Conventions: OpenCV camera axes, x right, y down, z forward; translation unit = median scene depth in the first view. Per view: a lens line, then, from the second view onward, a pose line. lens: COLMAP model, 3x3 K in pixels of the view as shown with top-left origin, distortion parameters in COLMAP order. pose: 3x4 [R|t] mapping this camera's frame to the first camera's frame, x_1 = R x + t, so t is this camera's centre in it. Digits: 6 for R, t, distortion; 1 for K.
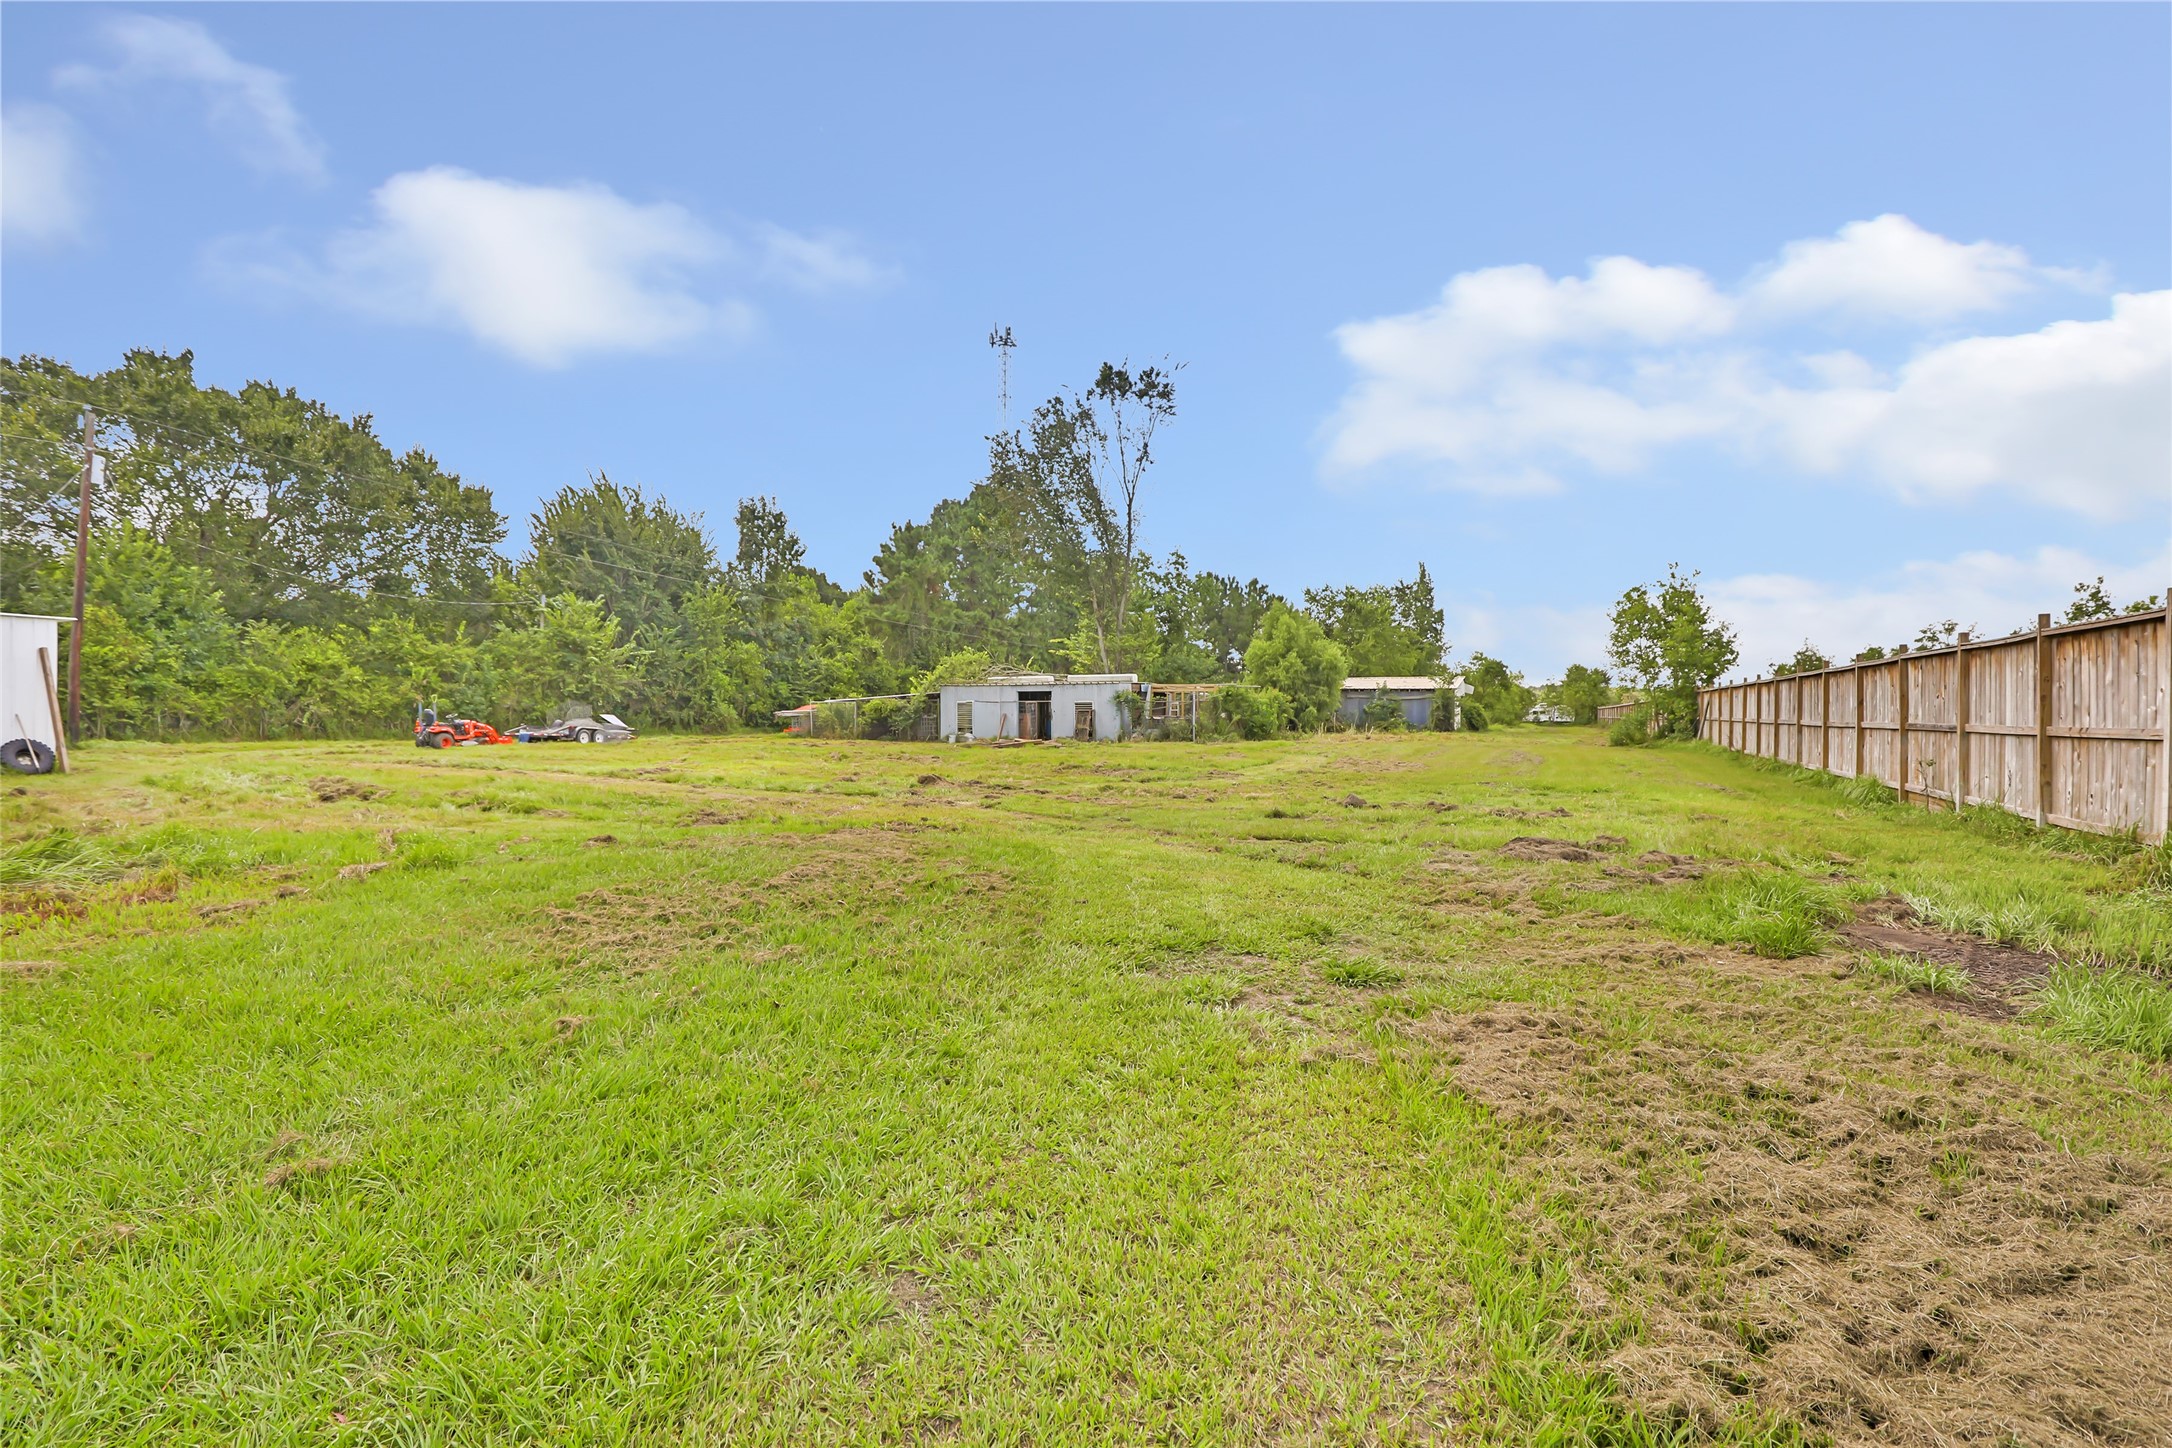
lens RADIAL K [[1051.1, 0, 1071.0], [0, 1051.1, 714.9], [0, 0, 1]] dist [0.002343, 0.001808]
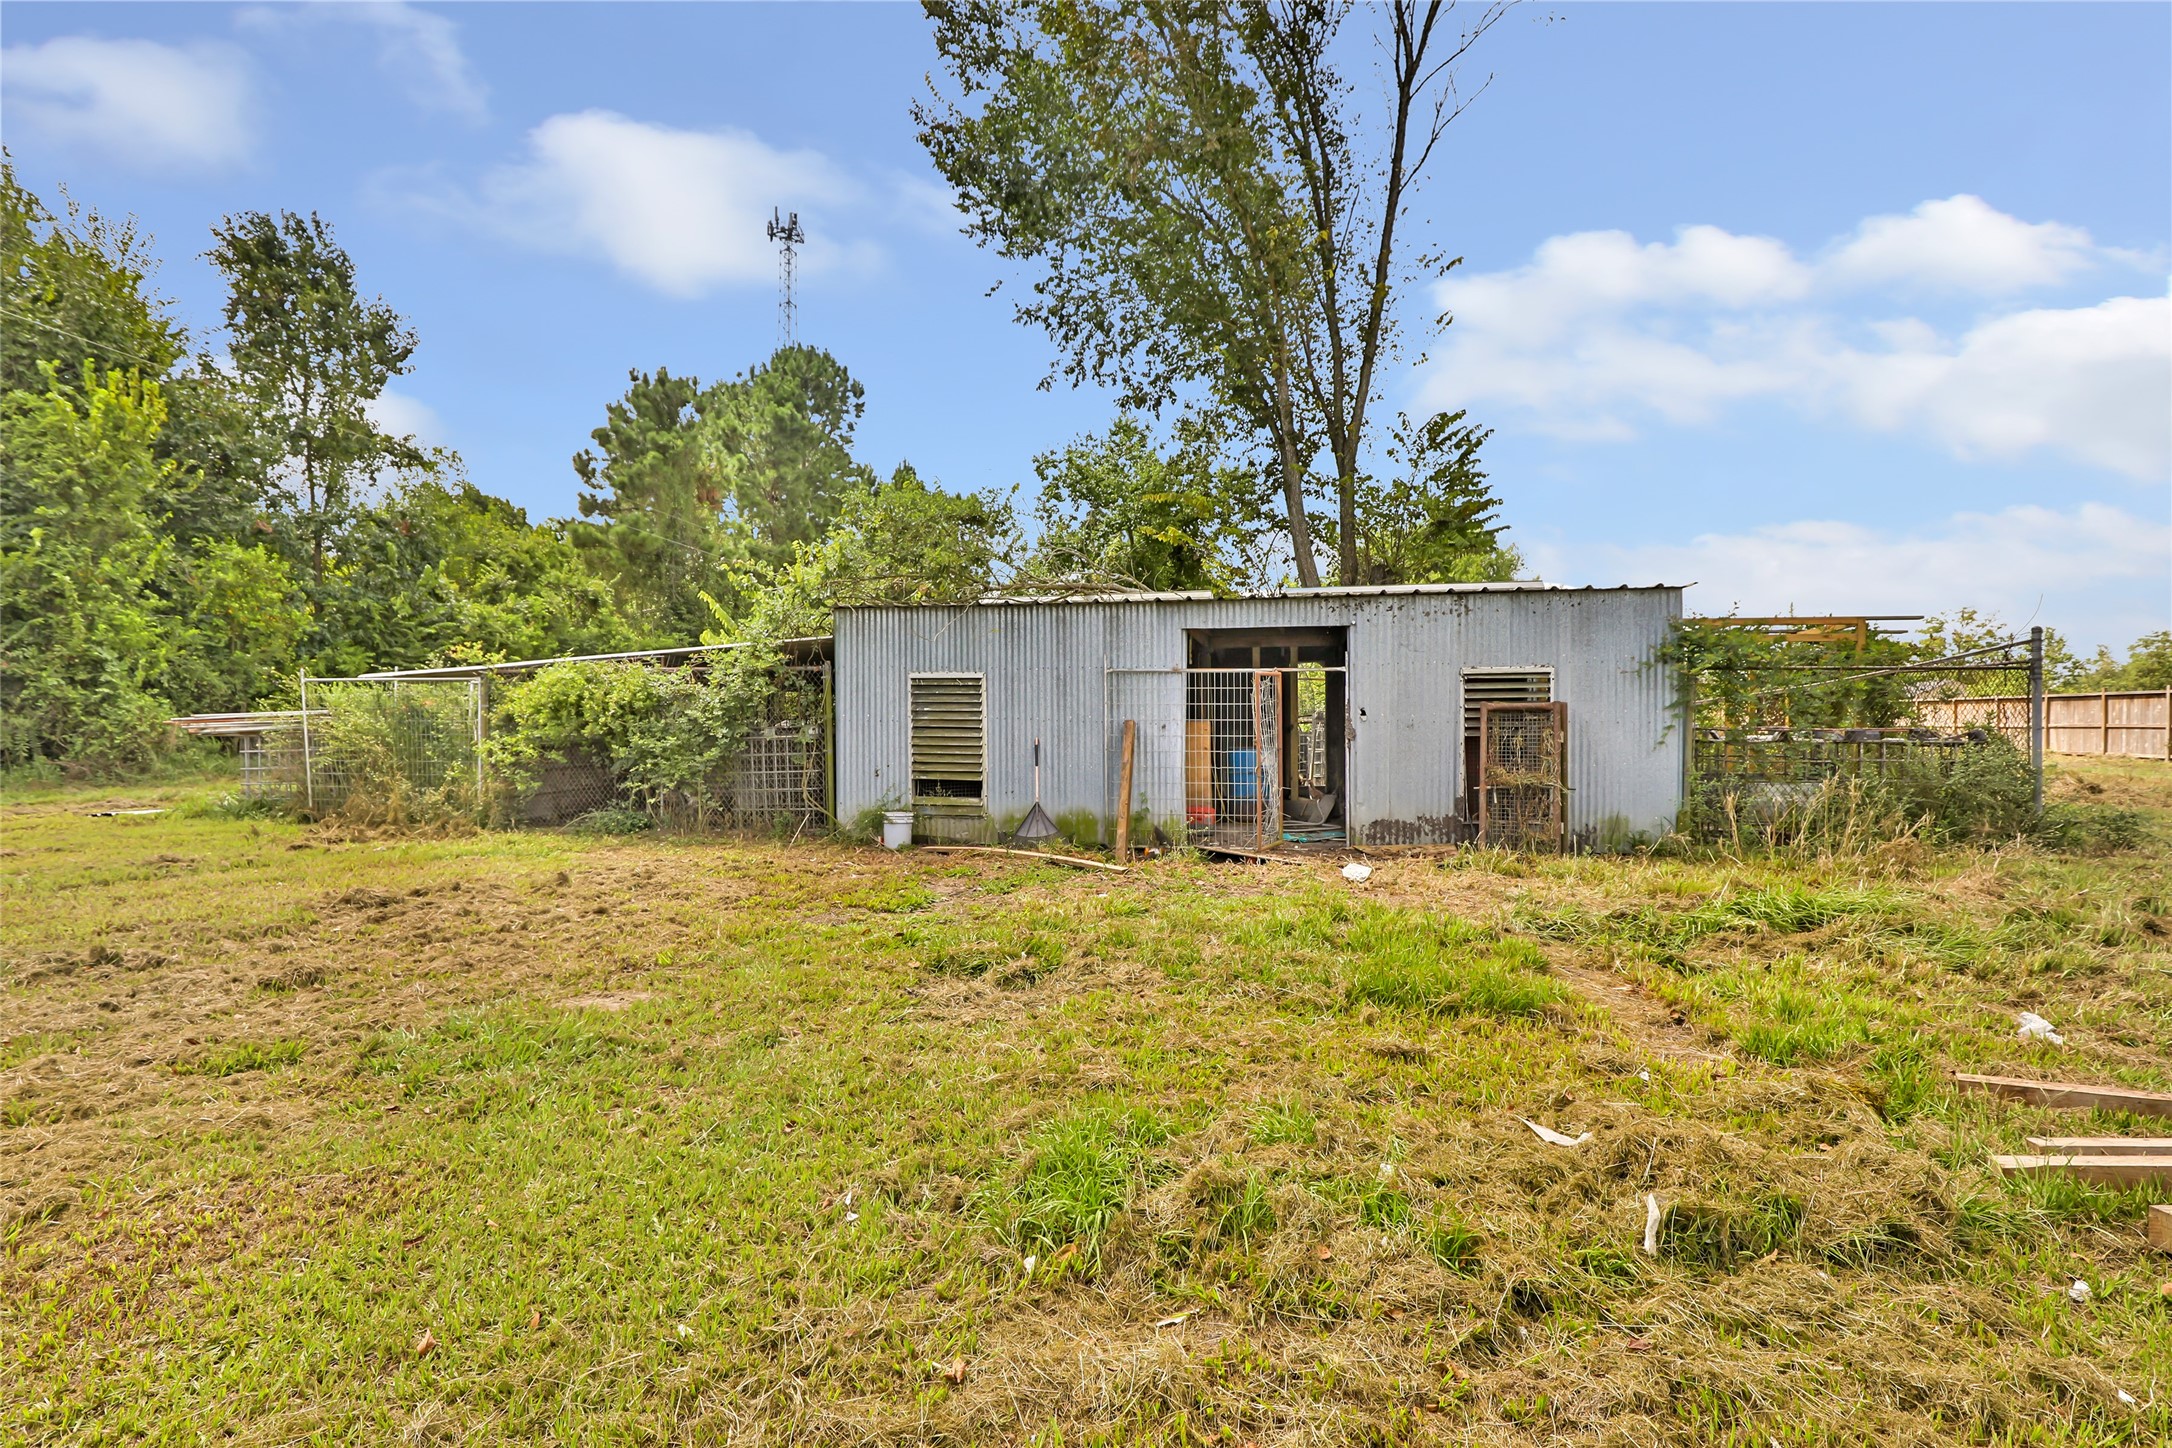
lens RADIAL K [[1051.1, 0, 1088.3], [0, 1051.1, 726.0], [0, 0, 1]] dist [0.002343, 0.001808]
pose [[0.971171, -0.002521, 0.238369, -0.086531], [0.001550, 0.999990, 0.004260, -0.001195], [-0.238377, -0.003768, 0.971165, 0.511374]]
